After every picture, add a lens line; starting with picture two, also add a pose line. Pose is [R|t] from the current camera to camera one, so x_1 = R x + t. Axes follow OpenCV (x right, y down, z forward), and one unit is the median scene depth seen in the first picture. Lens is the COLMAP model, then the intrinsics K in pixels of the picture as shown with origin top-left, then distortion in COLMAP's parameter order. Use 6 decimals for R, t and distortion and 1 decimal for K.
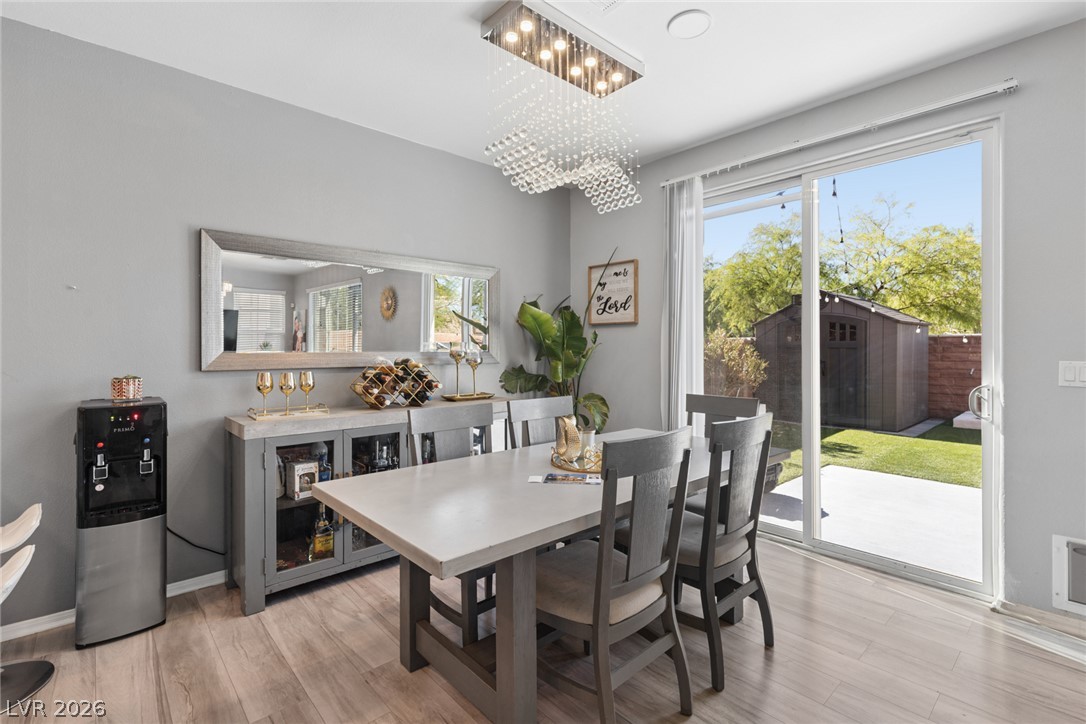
lens RADIAL K [[488.3, 0, 545.8], [0, 488.3, 360.3], [0, 0, 1]] dist [0.000750, -0.000328]
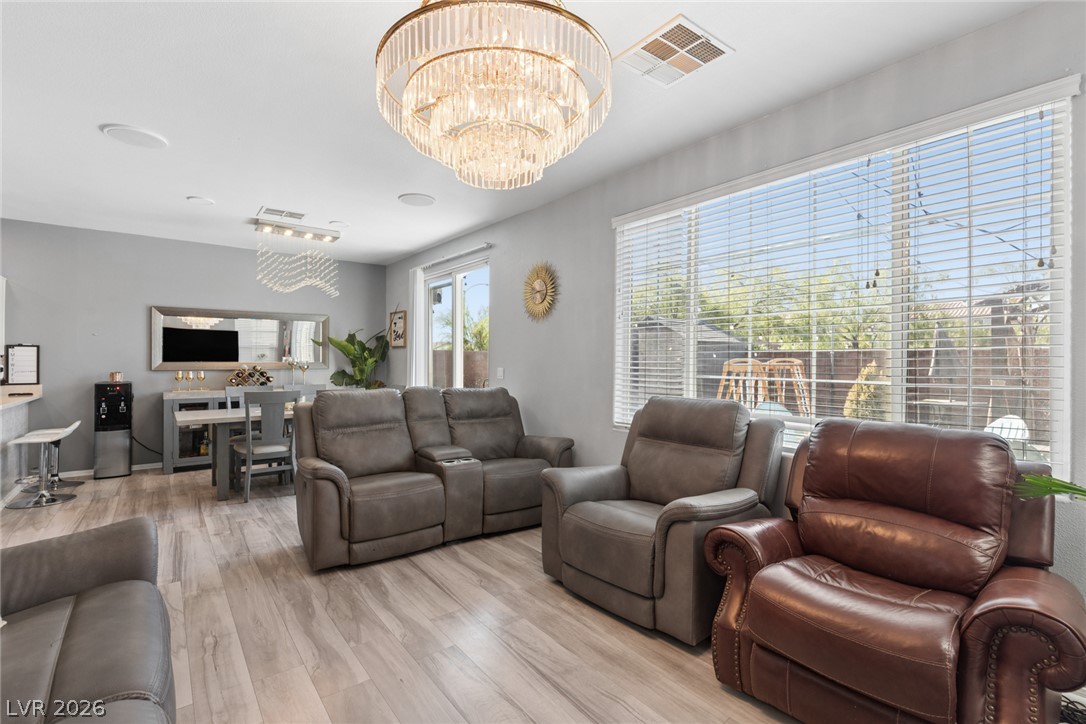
lens RADIAL K [[482.8, 0, 548.2], [0, 482.8, 363.6], [0, 0, 1]] dist [0.001371, 0.000054]
pose [[0.997206, 0.003388, -0.074628, 1.243608], [-0.004446, 0.999892, -0.014007, 0.013186], [0.074572, 0.014299, 0.997113, -1.049980]]
